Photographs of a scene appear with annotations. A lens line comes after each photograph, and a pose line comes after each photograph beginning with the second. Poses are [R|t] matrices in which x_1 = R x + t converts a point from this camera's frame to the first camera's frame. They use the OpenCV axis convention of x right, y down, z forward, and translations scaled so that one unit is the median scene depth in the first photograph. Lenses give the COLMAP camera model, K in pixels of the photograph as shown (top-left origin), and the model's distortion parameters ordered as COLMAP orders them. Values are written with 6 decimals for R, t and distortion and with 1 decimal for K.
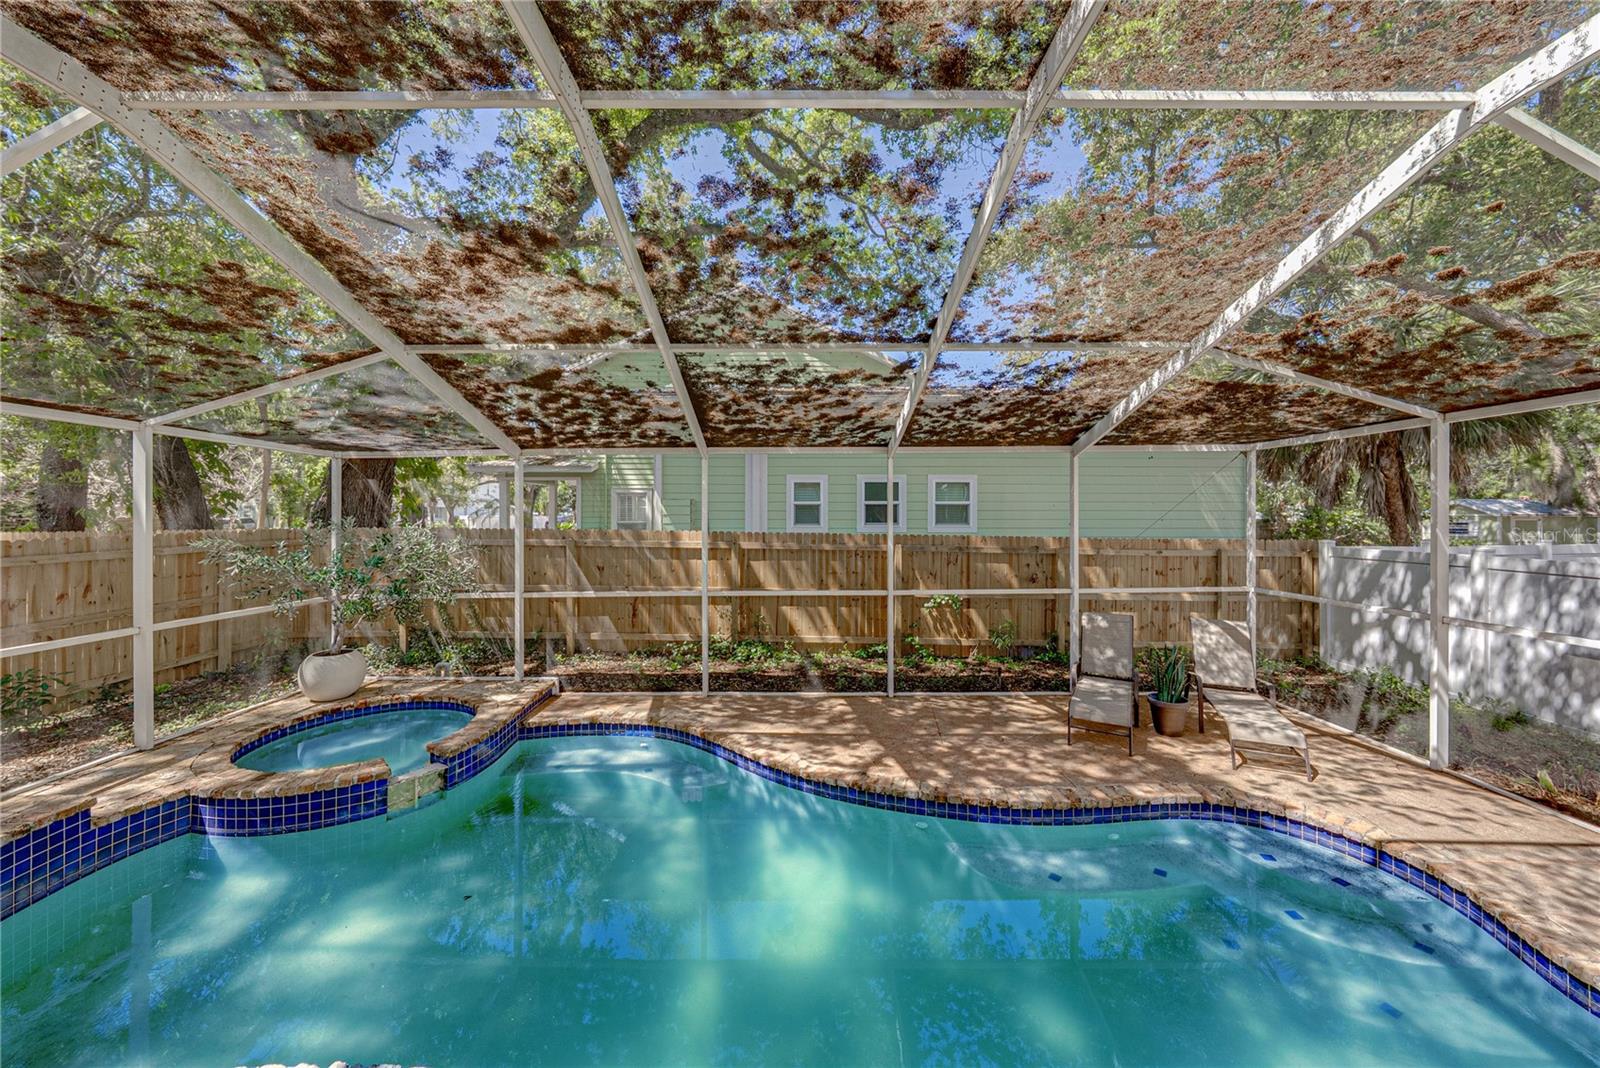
lens RADIAL K [[557.3, 0, 804.2], [0, 557.3, 511.8], [0, 0, 1]] dist [-0.004191, 0.000872]
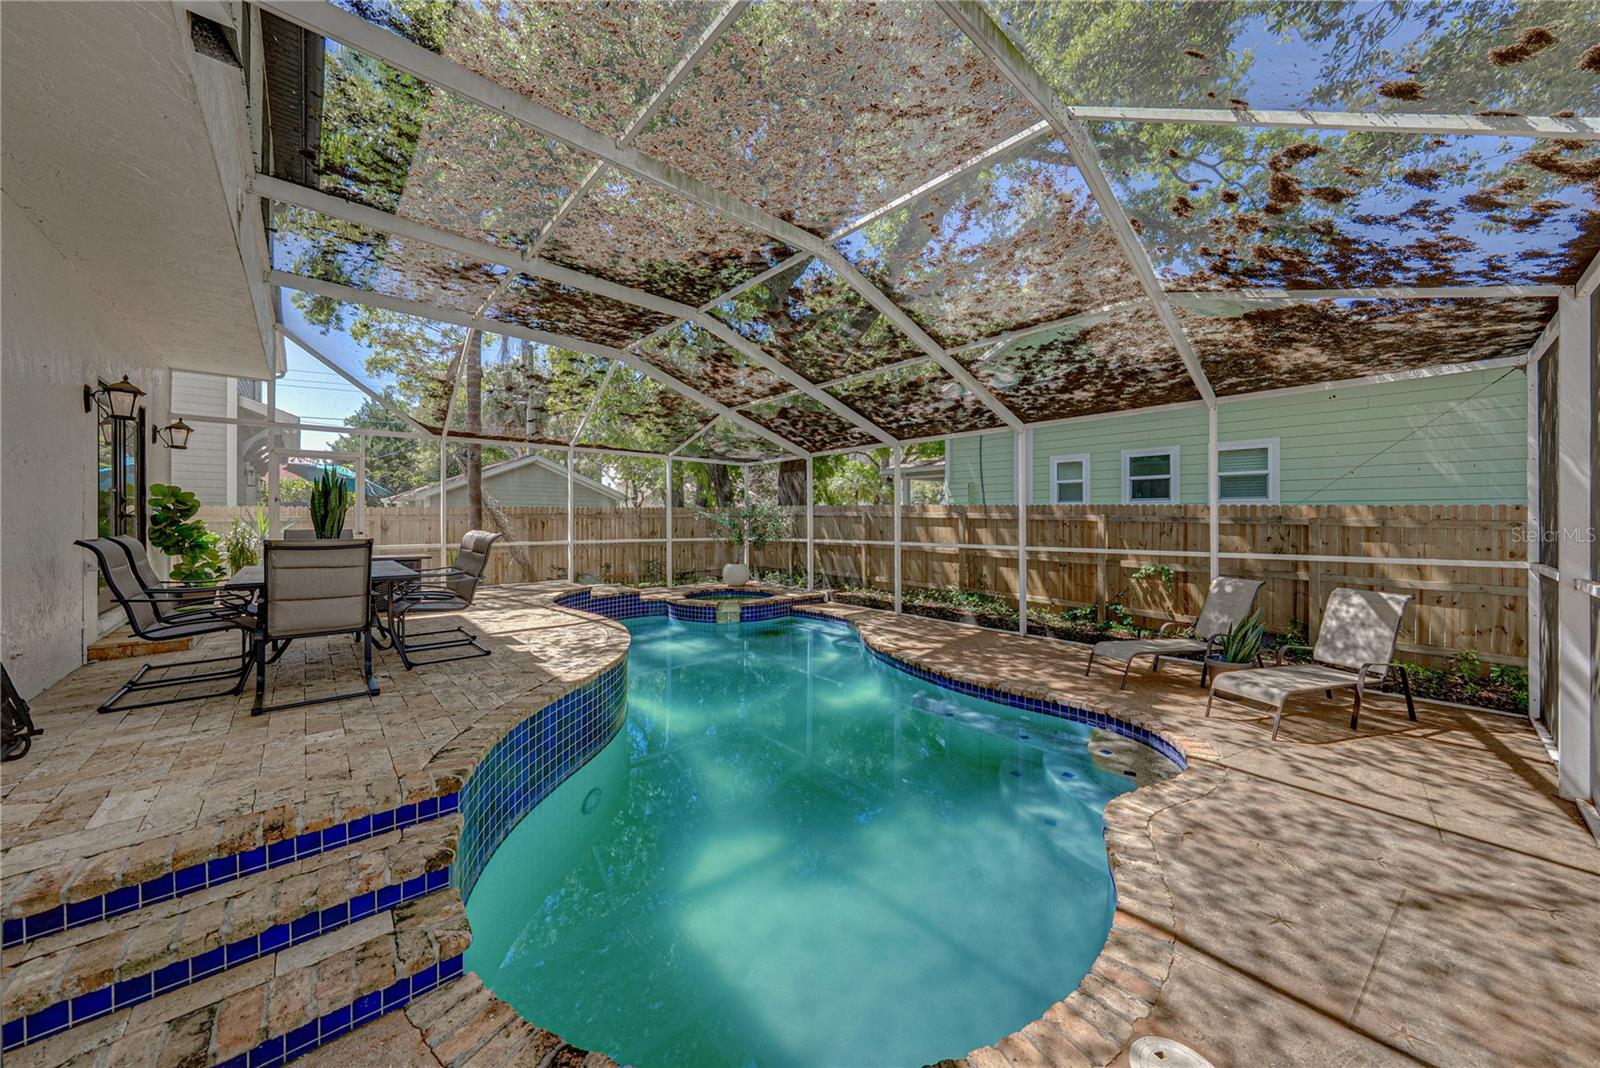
lens RADIAL K [[581.6, 0, 814.3], [0, 581.6, 520.0], [0, 0, 1]] dist [-0.001961, 0.000407]
pose [[0.658256, -0.000363, -0.752794, 0.977364], [0.002759, 0.999994, 0.001930, 0.102069], [0.752789, -0.003347, 0.658253, -0.172910]]
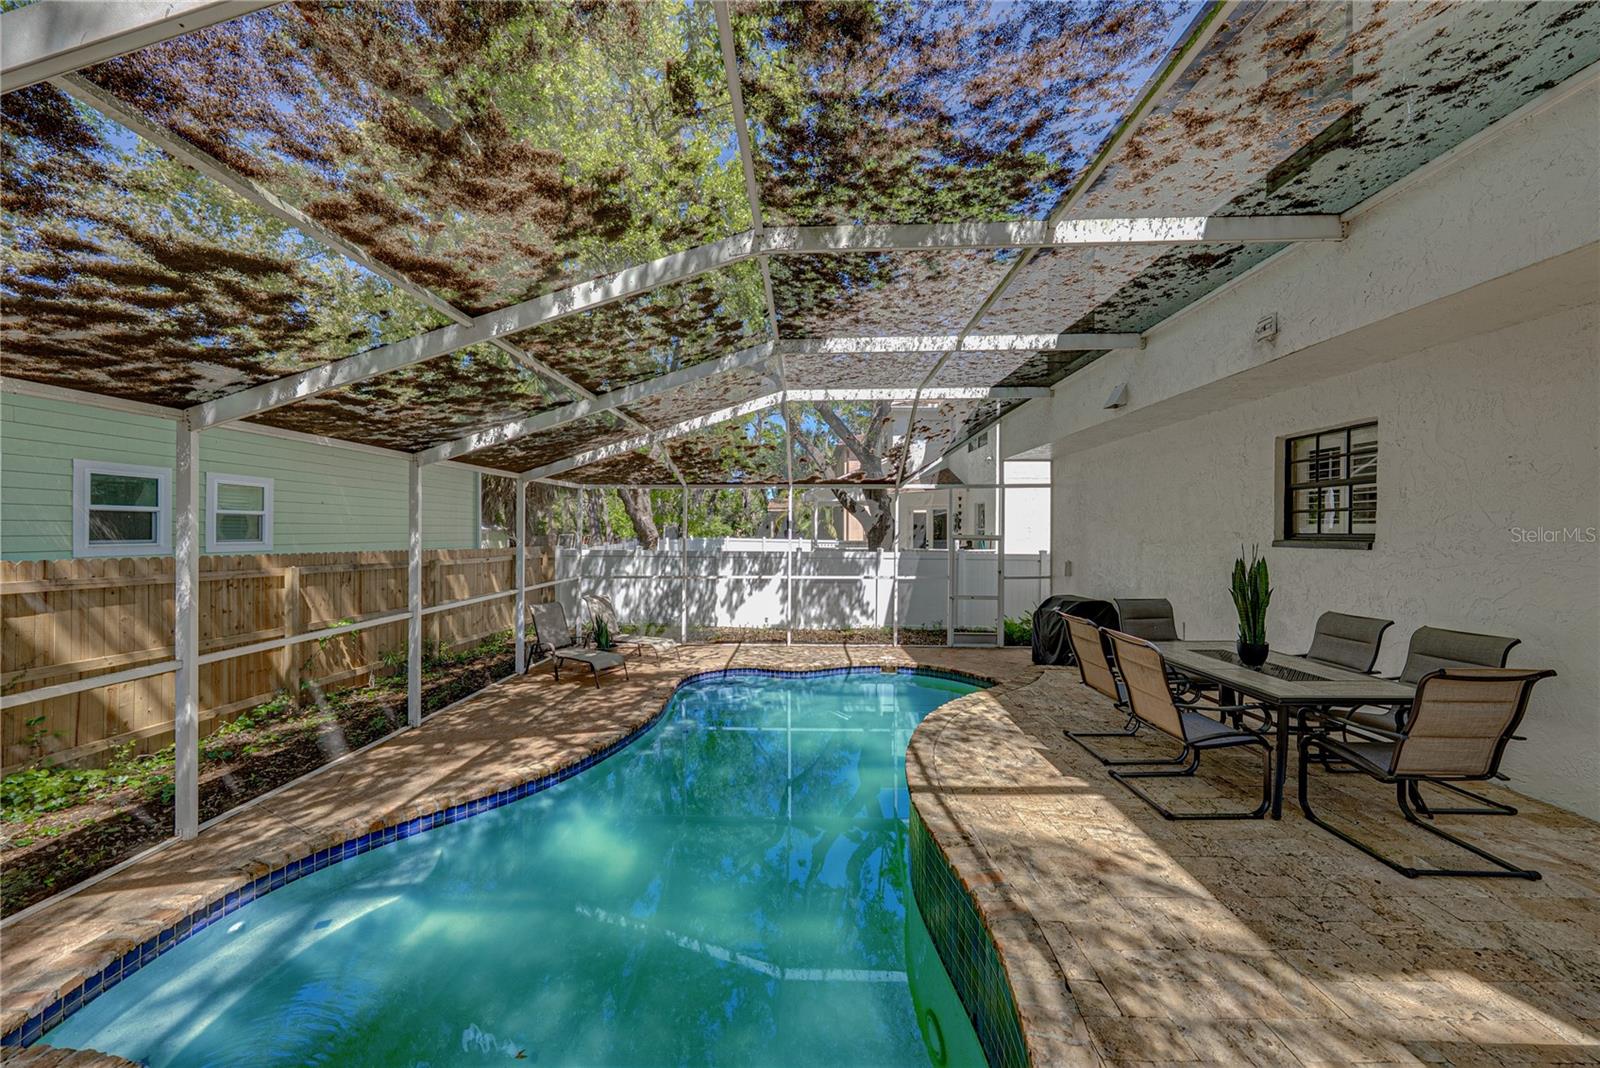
lens RADIAL K [[557.3, 0, 791.4], [0, 557.3, 533.6], [0, 0, 1]] dist [-0.004191, 0.000872]
pose [[0.024850, -0.005019, 0.999679, -0.921706], [-0.006874, 0.999963, 0.005191, 0.006112], [-0.999668, -0.007001, 0.024815, 0.444045]]
